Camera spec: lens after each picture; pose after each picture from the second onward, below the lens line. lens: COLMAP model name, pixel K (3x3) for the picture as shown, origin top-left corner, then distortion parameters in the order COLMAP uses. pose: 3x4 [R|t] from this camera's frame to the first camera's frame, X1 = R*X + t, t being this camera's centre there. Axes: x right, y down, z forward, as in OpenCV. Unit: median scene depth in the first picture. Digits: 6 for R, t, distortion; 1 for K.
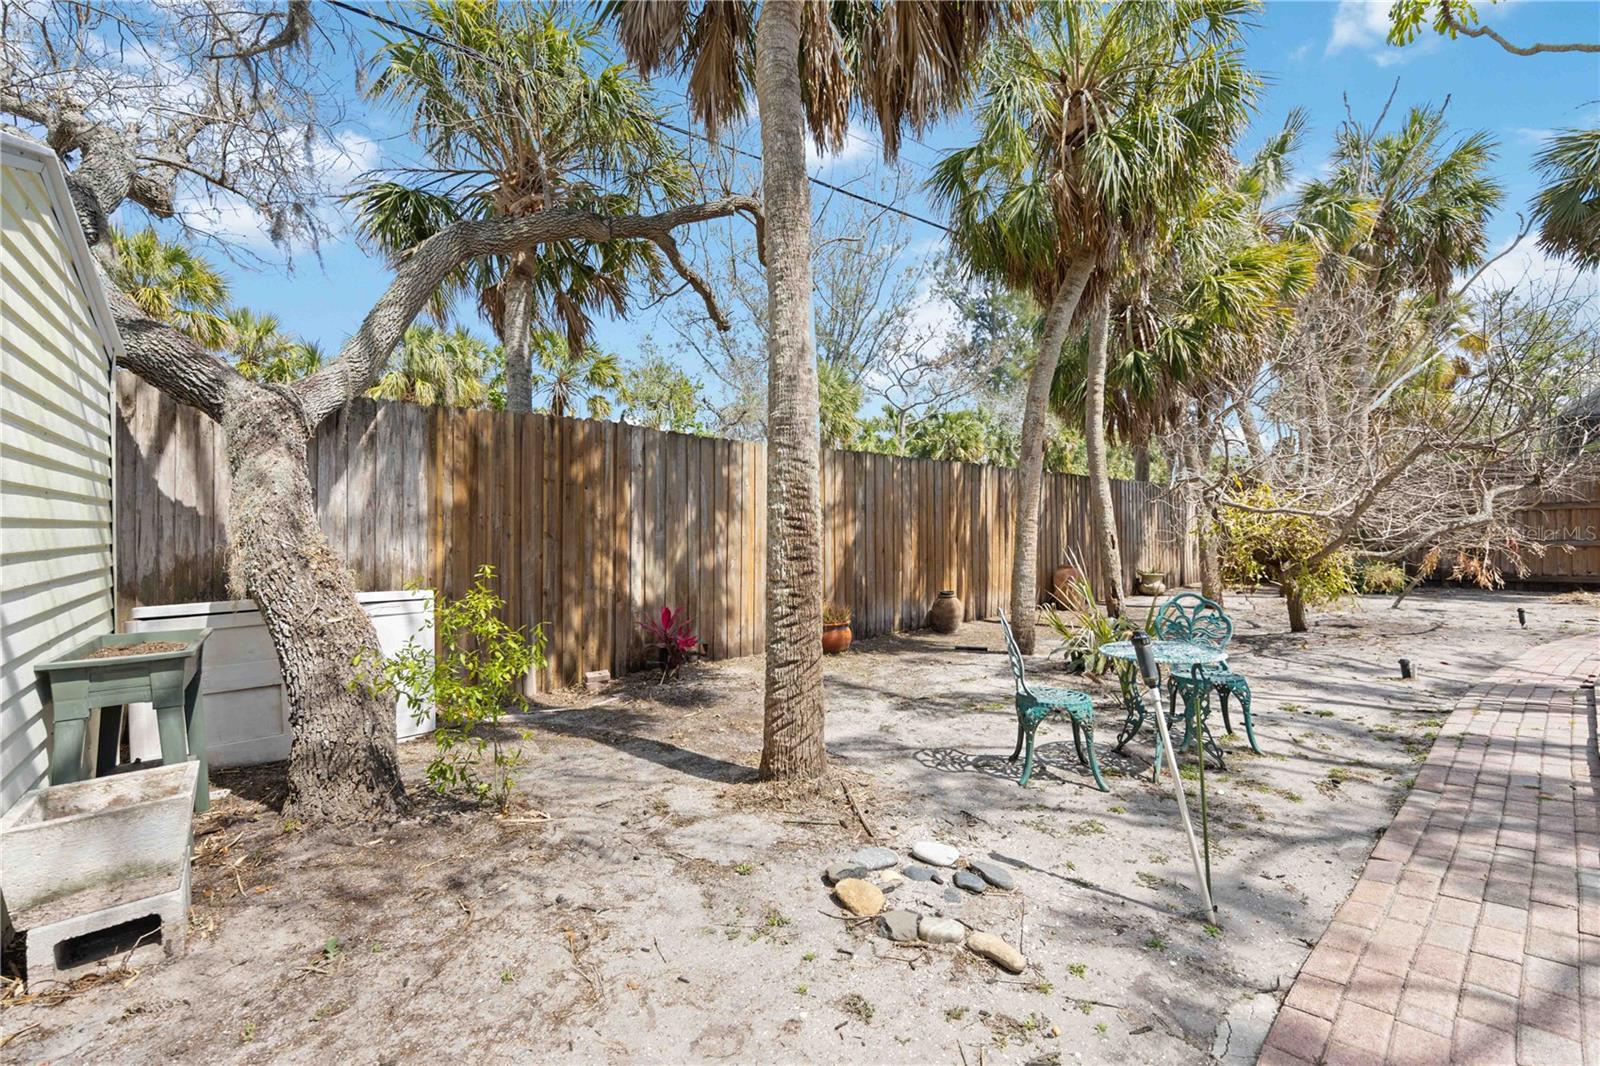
lens RADIAL K [[641.5, 0, 795.8], [0, 641.5, 528.3], [0, 0, 1]] dist [-0.009345, -0.000210]
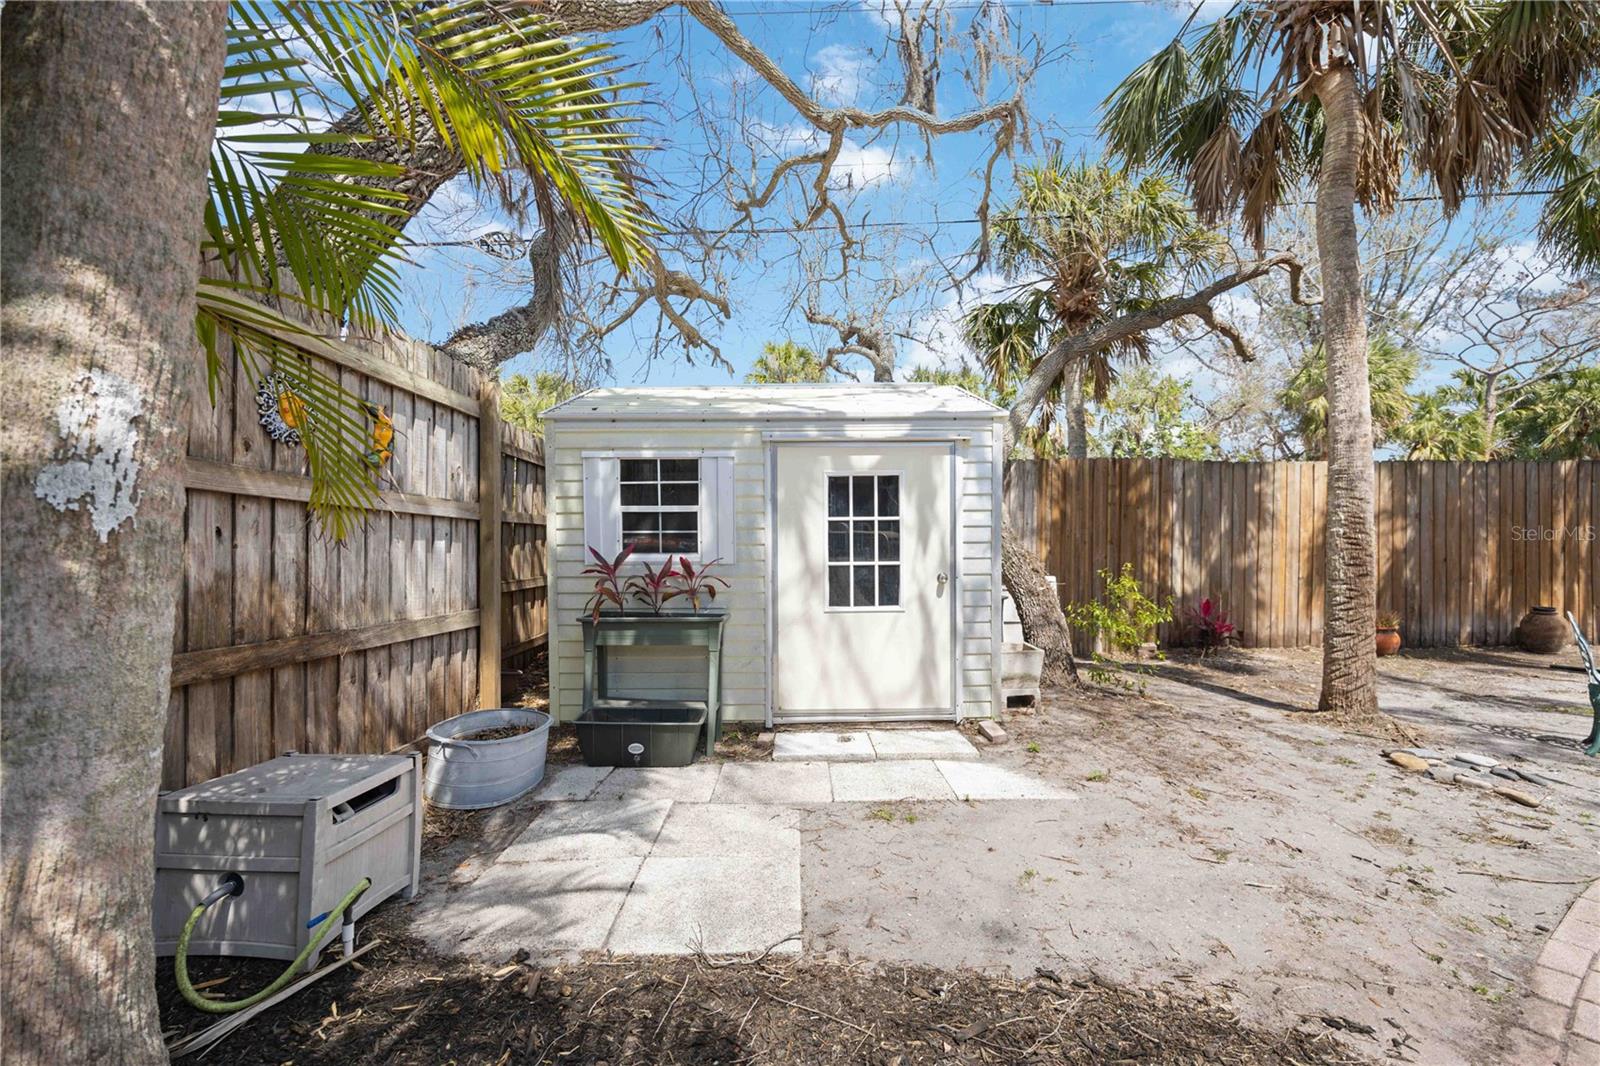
lens RADIAL K [[635.7, 0, 800.0], [0, 635.7, 533.0], [0, 0, 1]] dist [-0.003763, -0.000534]
pose [[0.784059, 0.005976, -0.620657, -0.047960], [0.000831, 0.999943, 0.010677, -0.022643], [0.620686, -0.008887, 0.784009, -0.486963]]
